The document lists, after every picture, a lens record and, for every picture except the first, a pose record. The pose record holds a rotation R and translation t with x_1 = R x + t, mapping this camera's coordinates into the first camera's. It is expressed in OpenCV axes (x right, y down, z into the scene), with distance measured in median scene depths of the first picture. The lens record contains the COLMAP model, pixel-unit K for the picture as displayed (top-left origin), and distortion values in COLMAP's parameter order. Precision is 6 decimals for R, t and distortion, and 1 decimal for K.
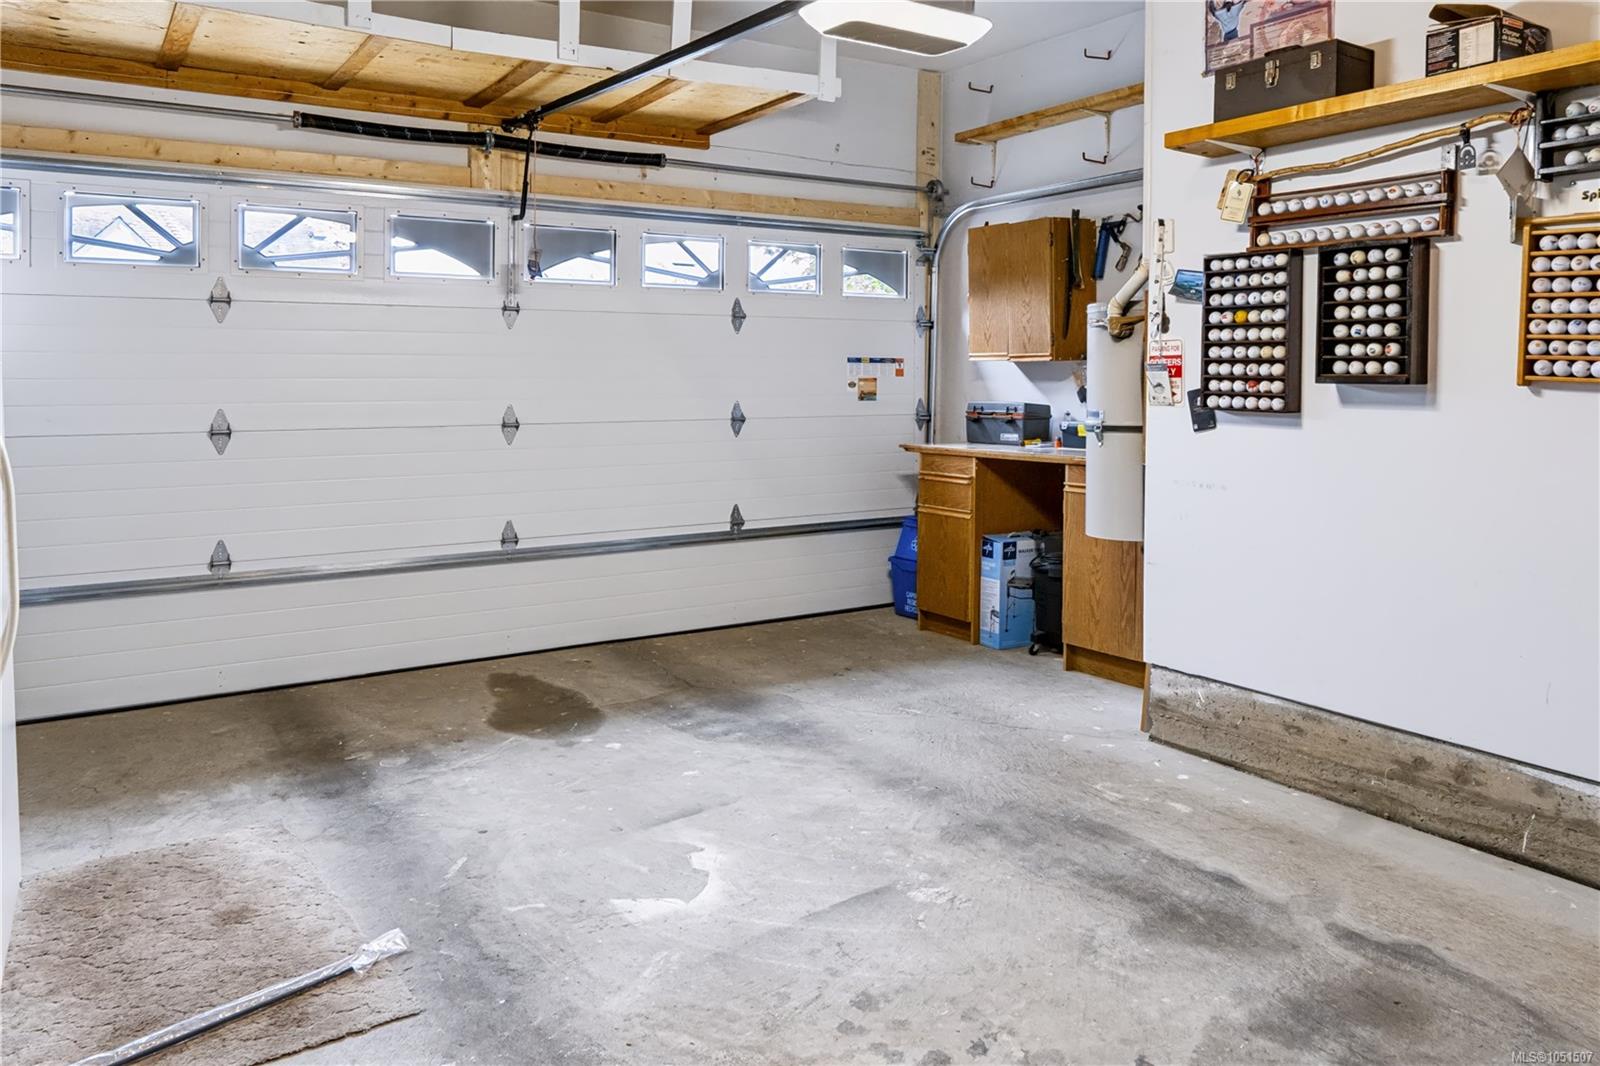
lens RADIAL K [[1149.8, 0, 794.4], [0, 1149.8, 385.8], [0, 0, 1]] dist [0.001102, 0.000756]
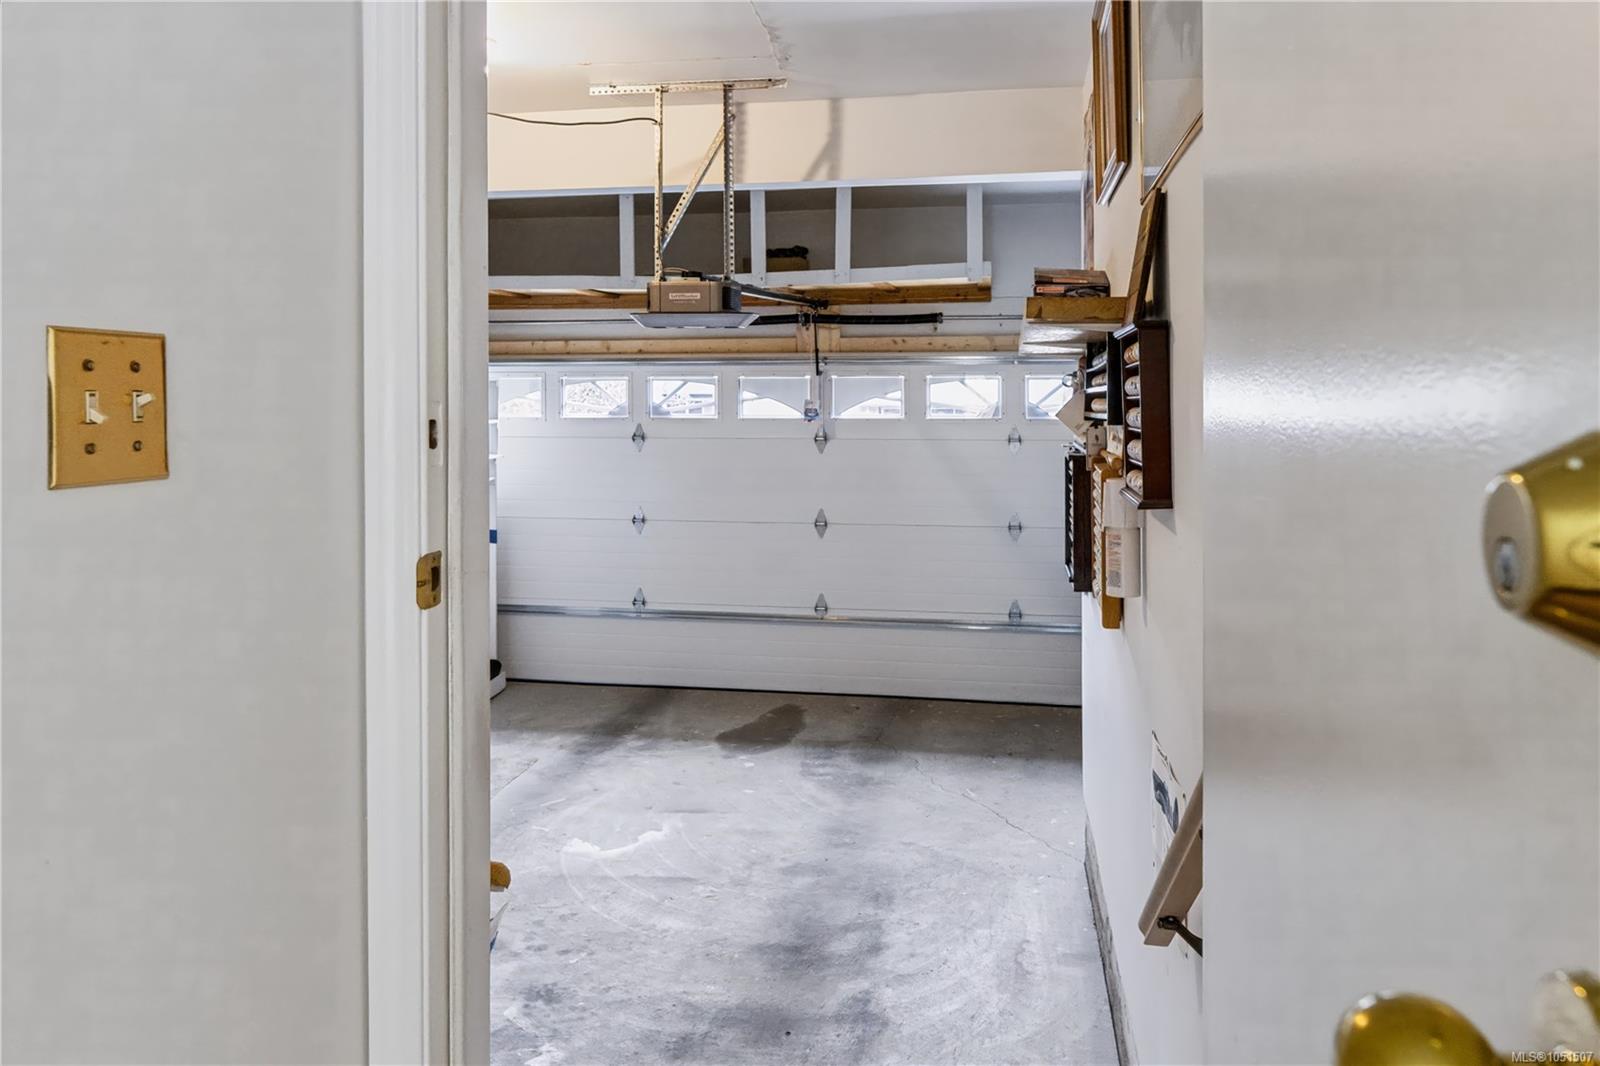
lens RADIAL K [[1149.8, 0, 794.4], [0, 1149.8, 385.8], [0, 0, 1]] dist [0.001102, 0.000756]
pose [[0.728368, -0.009960, -0.685114, 1.202316], [-0.005993, 0.999763, -0.020906, -0.182783], [0.685160, 0.019333, 0.728136, -0.032283]]
